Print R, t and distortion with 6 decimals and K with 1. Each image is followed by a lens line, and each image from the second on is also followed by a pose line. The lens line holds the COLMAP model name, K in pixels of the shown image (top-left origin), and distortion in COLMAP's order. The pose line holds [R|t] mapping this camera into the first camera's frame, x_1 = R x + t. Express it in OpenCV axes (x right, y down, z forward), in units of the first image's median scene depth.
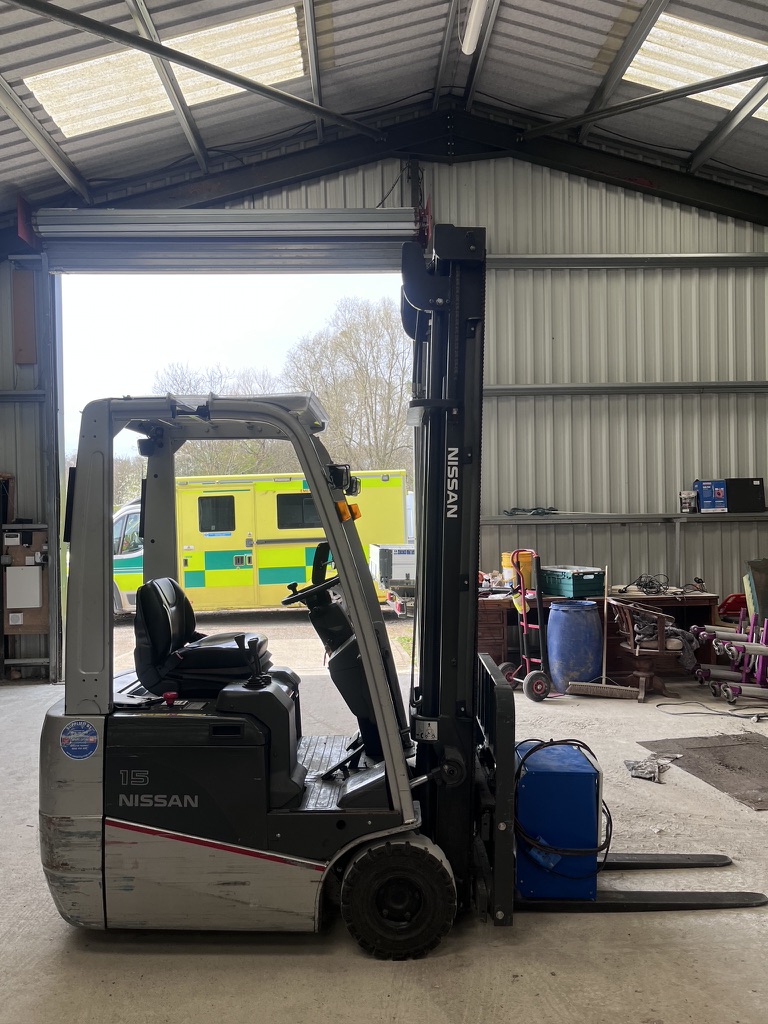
lens RADIAL K [[772.7, 0, 384.0], [0, 772.7, 512.0], [0, 0, 1]] dist [0.062113, -0.094538]
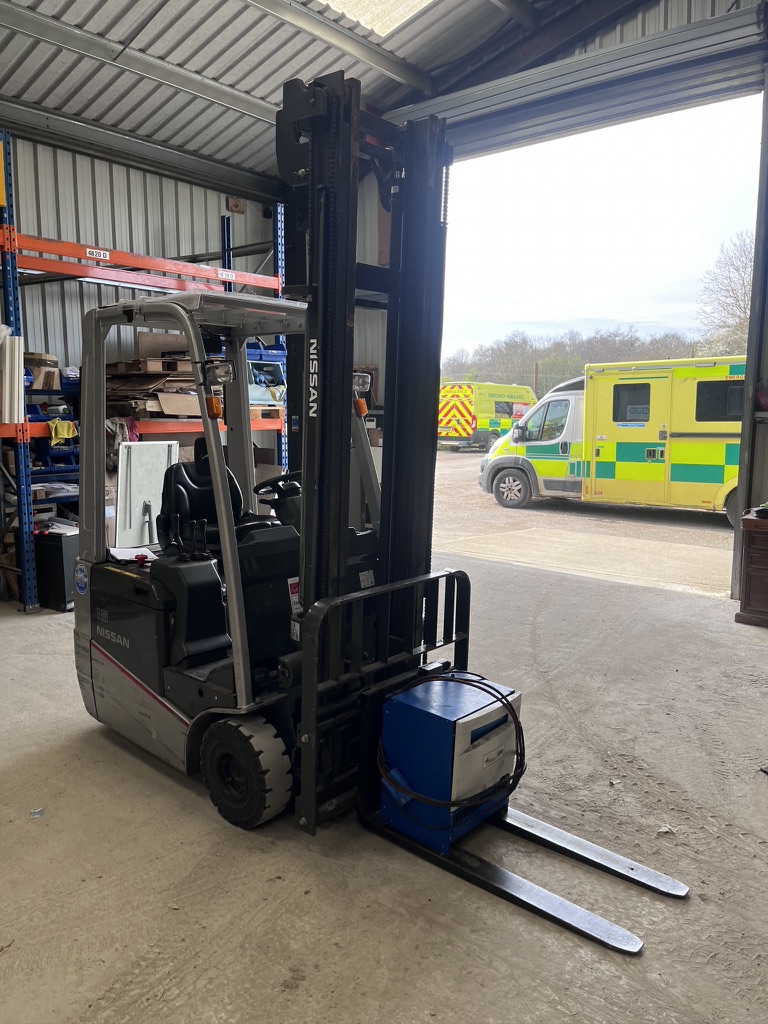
lens RADIAL K [[768.5, 0, 378.4], [0, 768.5, 519.3], [0, 0, 1]] dist [0.051287, -0.084570]
pose [[0.751641, 0.115754, -0.649336, 0.336899], [-0.013096, 0.986905, 0.160771, -0.009168], [0.659443, -0.112339, 0.743314, 0.154881]]
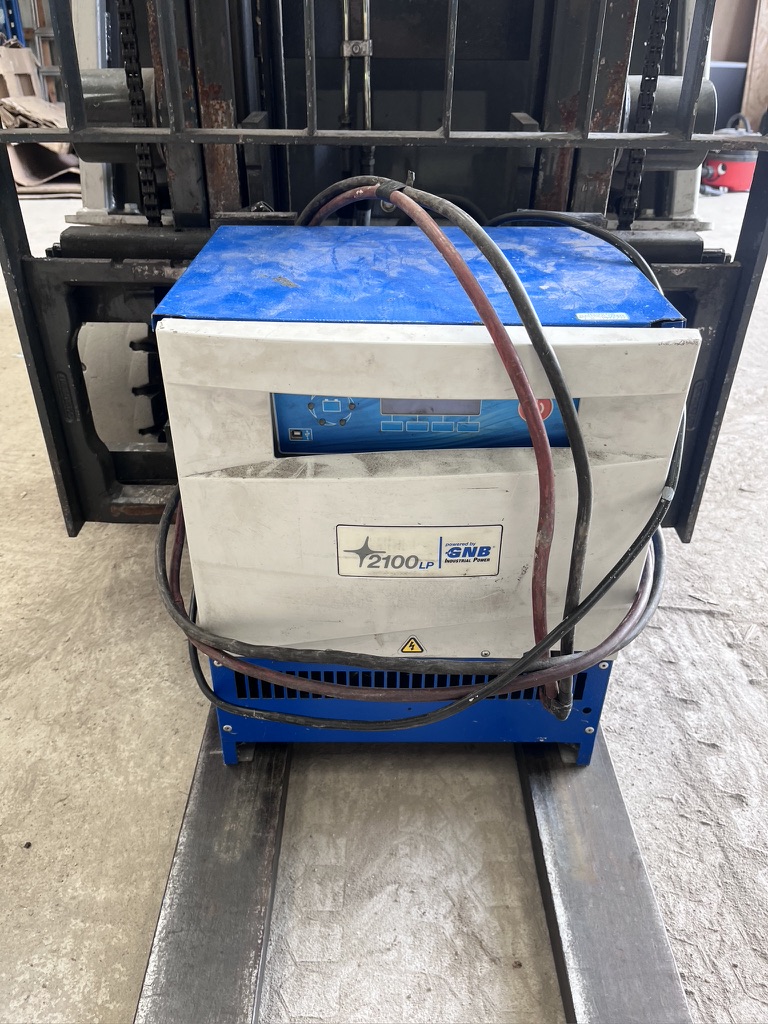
lens RADIAL K [[772.7, 0, 384.0], [0, 772.7, 512.0], [0, 0, 1]] dist [0.062113, -0.094538]
pose [[0.004272, 0.525867, -0.850556, 0.208339], [-0.005116, 0.850564, 0.525846, 0.126562], [0.999978, 0.002105, 0.006324, 0.480881]]
